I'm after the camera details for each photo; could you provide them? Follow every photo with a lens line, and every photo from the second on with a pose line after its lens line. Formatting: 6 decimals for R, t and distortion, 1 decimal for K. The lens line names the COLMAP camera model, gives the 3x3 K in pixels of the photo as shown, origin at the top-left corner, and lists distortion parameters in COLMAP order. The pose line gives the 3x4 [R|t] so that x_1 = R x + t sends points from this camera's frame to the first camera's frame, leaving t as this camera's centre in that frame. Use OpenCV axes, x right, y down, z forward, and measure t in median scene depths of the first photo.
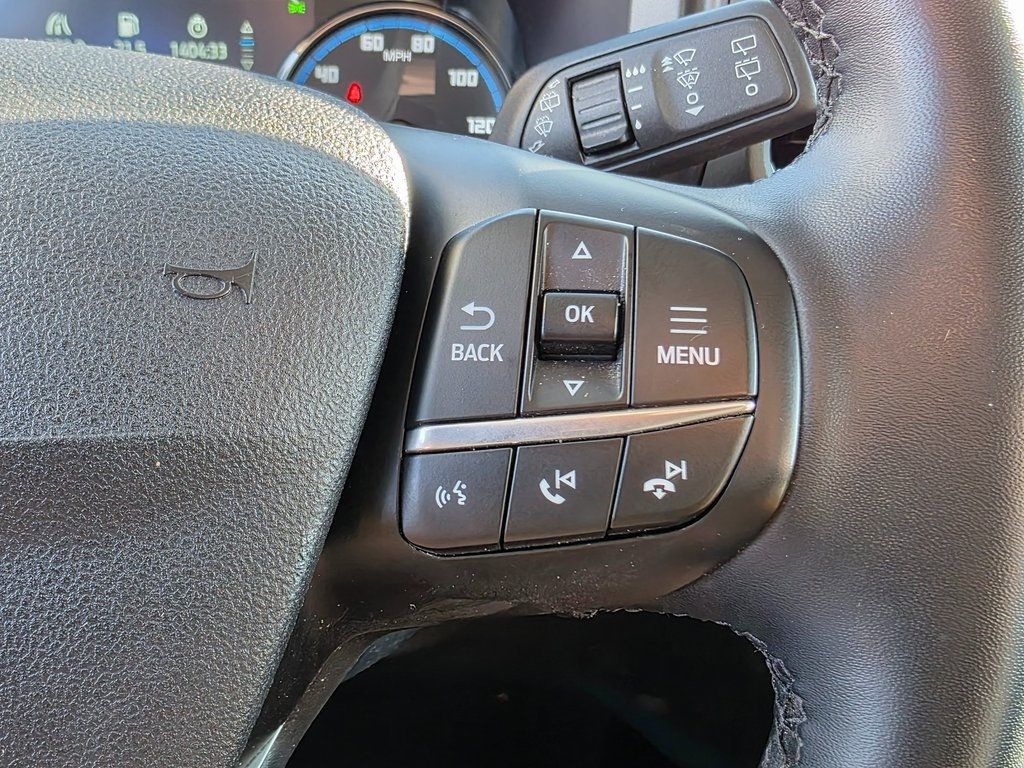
lens RADIAL K [[1015.3, 0, 411.6], [0, 1015.3, 380.7], [0, 0, 1]] dist [0.008209, -0.002387]
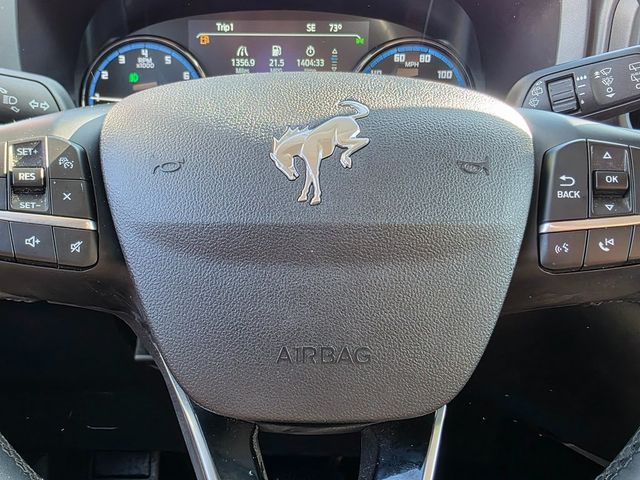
lens RADIAL K [[638.0, 0, 247.0], [0, 638.0, 238.9], [0, 0, 1]] dist [-0.006925, 0.002988]
pose [[0.997632, 0.005425, -0.068566, -0.418743], [-0.006610, 0.999833, -0.017062, 0.077491], [0.068462, 0.017475, 0.997501, -0.440133]]
